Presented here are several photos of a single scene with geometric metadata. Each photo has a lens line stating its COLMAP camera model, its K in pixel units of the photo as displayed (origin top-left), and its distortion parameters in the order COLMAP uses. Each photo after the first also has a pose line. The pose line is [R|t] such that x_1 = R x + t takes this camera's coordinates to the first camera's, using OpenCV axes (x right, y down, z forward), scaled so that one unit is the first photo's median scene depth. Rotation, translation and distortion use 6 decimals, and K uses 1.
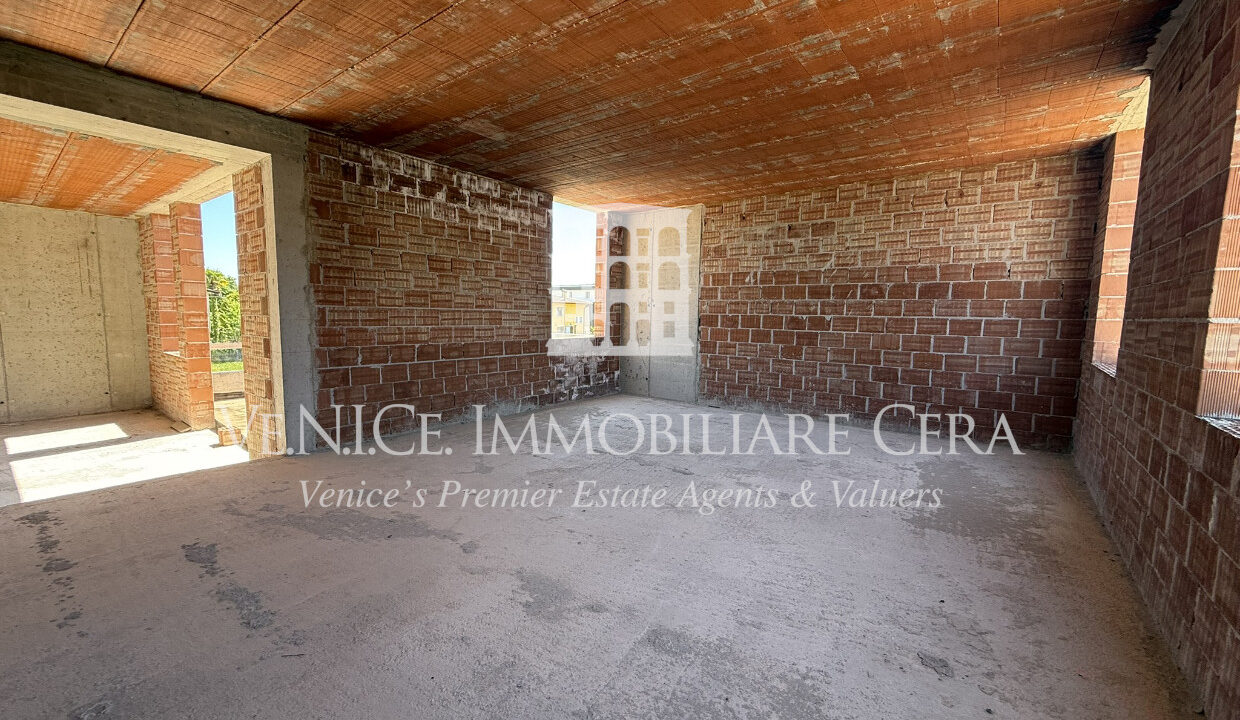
lens RADIAL K [[493.8, 0, 617.7], [0, 493.8, 363.1], [0, 0, 1]] dist [-0.000261, 0.000033]
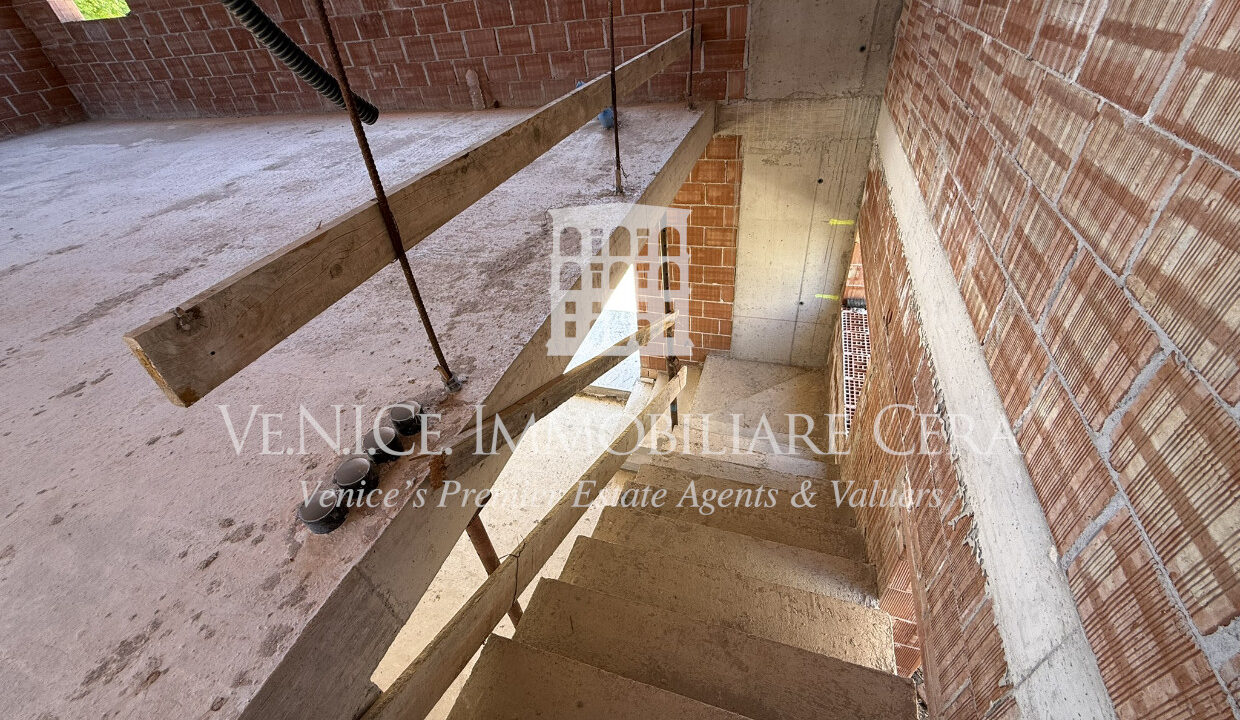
lens RADIAL K [[493.8, 0, 617.7], [0, 493.8, 363.1], [0, 0, 1]] dist [-0.000261, 0.000033]
pose [[-0.332184, -0.572207, 0.749822, -0.674215], [0.178622, 0.742416, 0.645688, 0.062350], [-0.926147, 0.348421, -0.144410, 0.136251]]
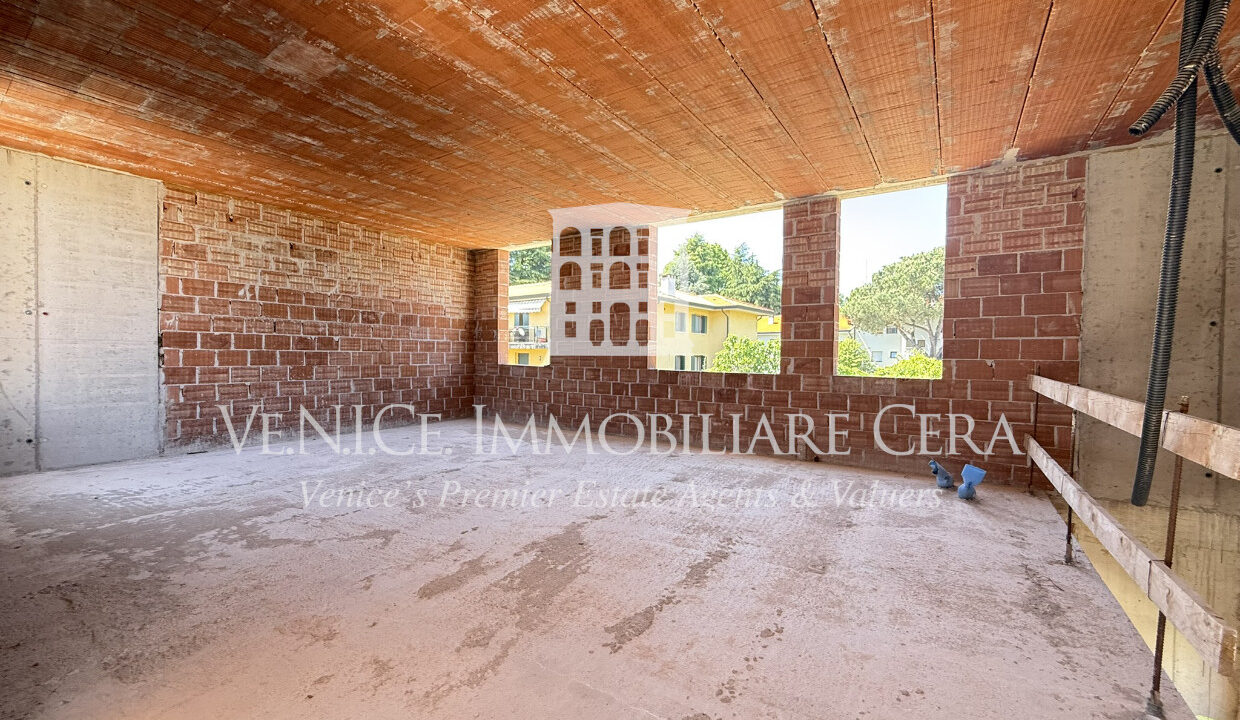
lens RADIAL K [[494.4, 0, 617.1], [0, 494.4, 363.3], [0, 0, 1]] dist [0.000183, 0.000122]
pose [[-0.058431, -0.036338, 0.997630, -0.740824], [0.085367, 0.995495, 0.041261, -0.031168], [-0.994635, 0.087576, -0.055066, 0.472558]]
